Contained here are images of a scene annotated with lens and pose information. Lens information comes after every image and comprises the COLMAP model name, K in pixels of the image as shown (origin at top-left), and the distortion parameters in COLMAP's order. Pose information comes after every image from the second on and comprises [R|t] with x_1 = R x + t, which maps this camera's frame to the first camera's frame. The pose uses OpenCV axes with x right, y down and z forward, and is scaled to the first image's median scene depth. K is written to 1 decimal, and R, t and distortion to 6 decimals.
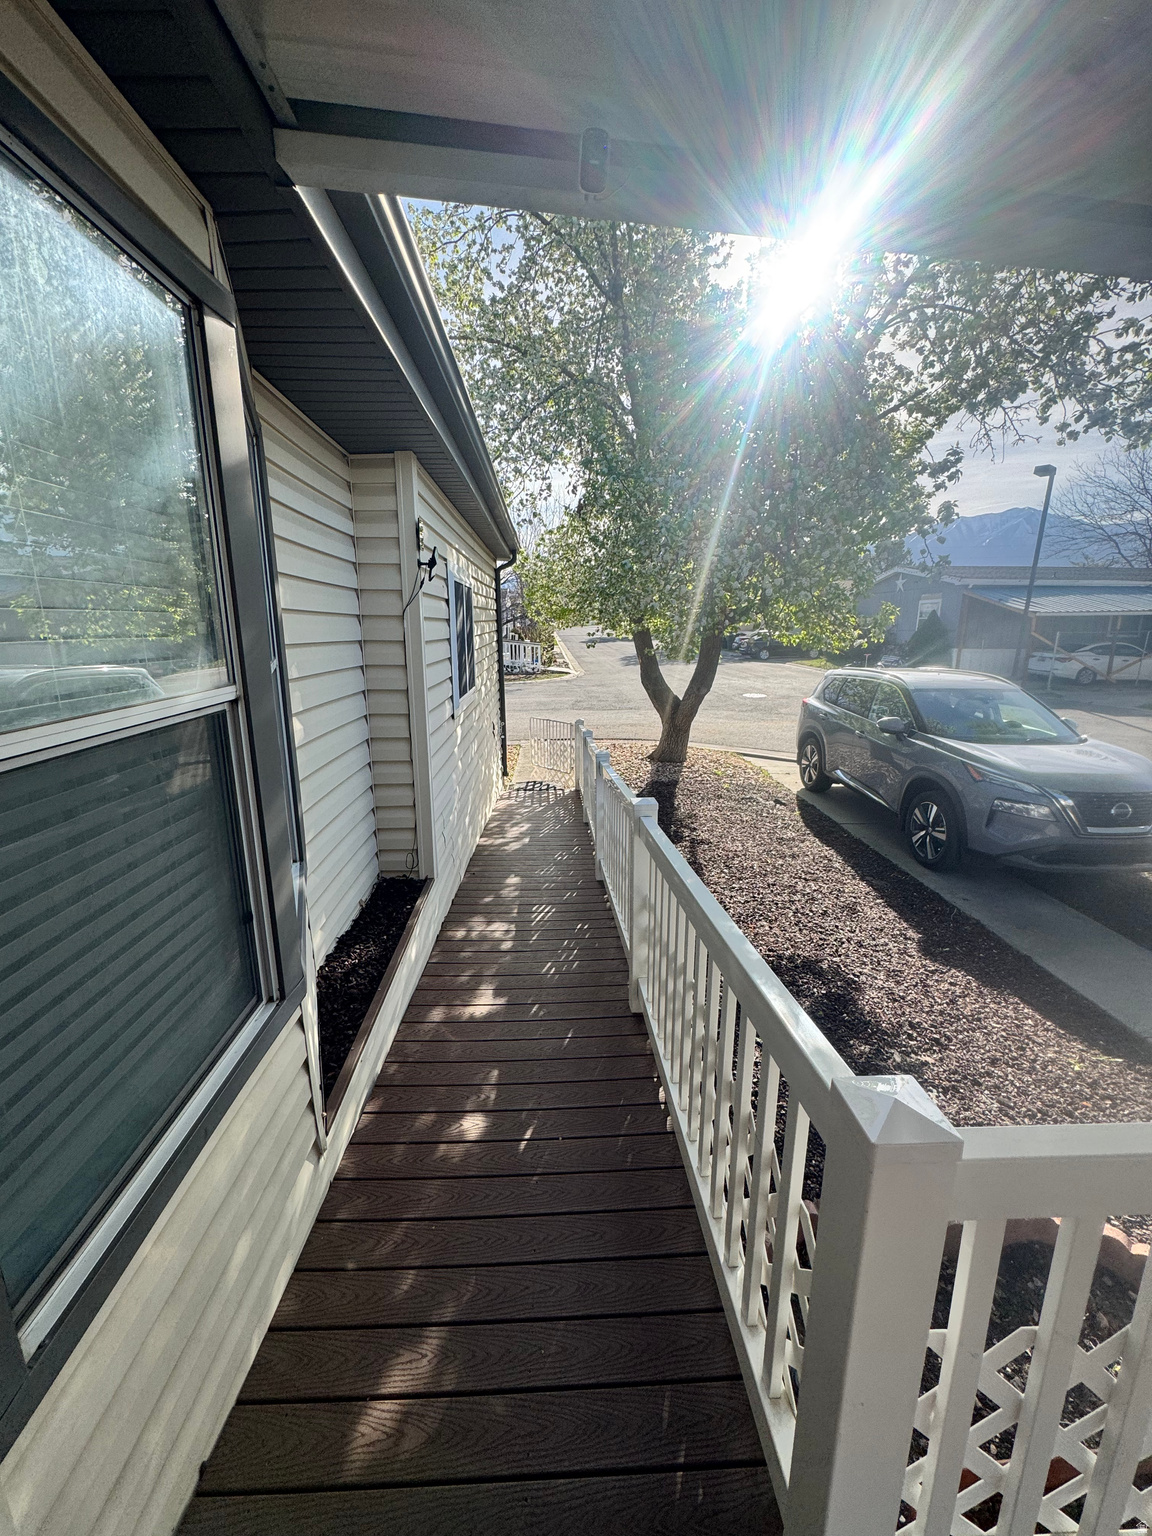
lens RADIAL K [[610.1, 0, 574.1], [0, 610.1, 765.3], [0, 0, 1]] dist [-0.005599, 0.001342]
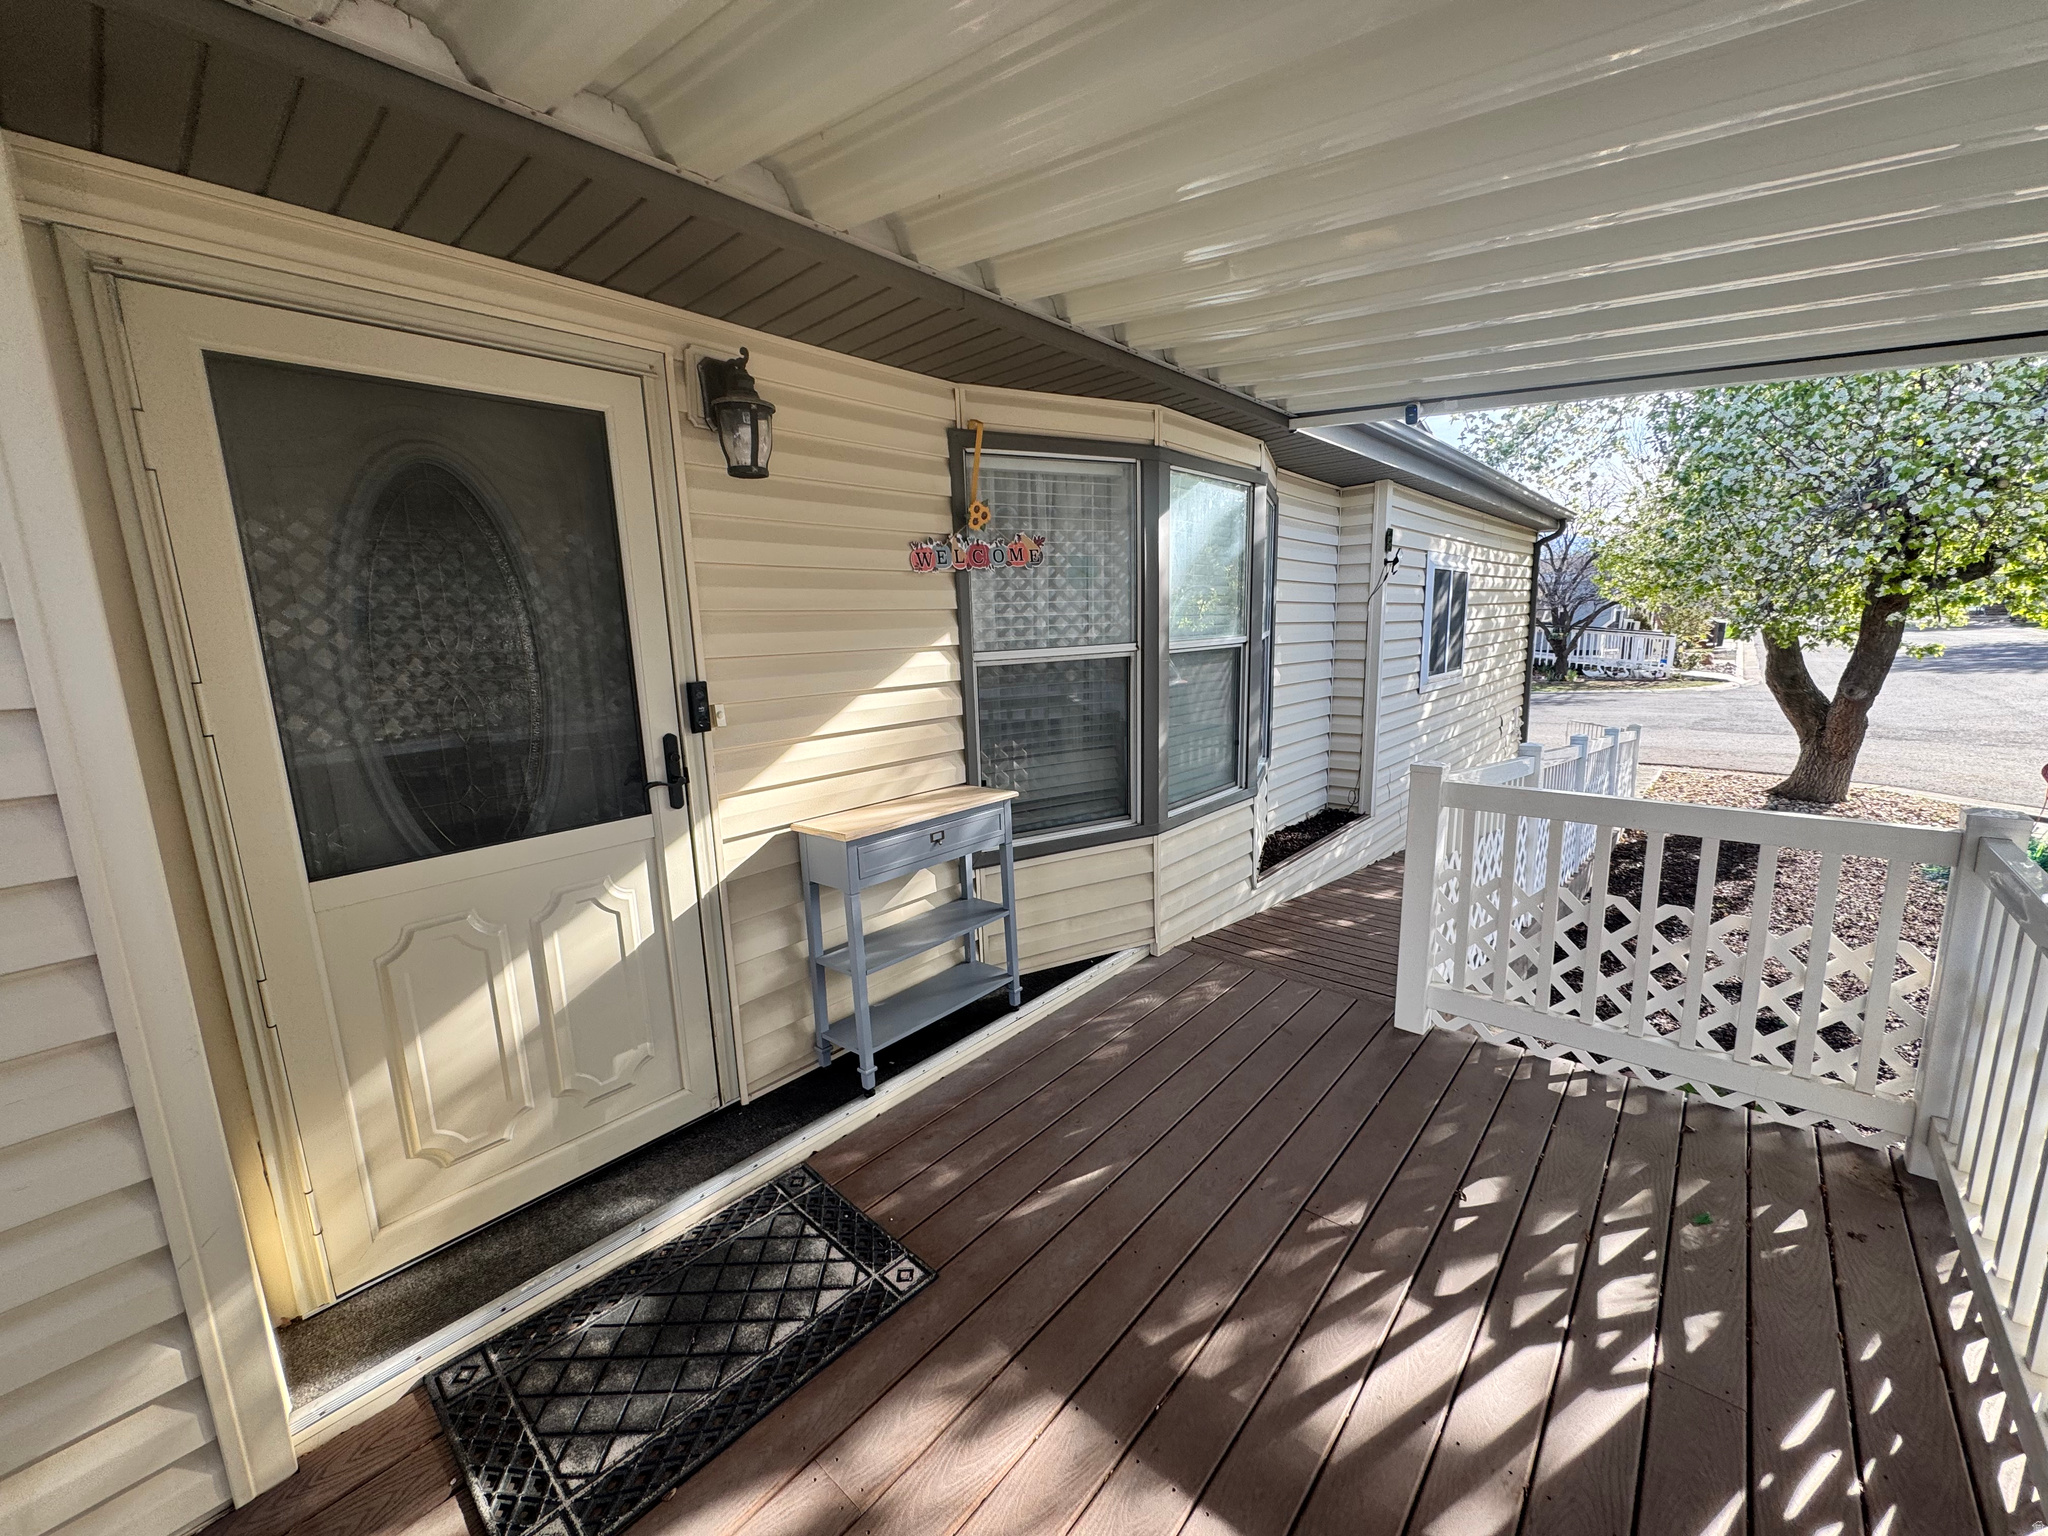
lens RADIAL K [[813.5, 0, 1023.2], [0, 813.5, 774.8], [0, 0, 1]] dist [-0.005599, 0.001342]
pose [[0.720315, 0.108082, -0.685175, 0.409943], [-0.130779, 0.991232, 0.018875, 0.180639], [0.681207, 0.076011, 0.728134, -0.725752]]
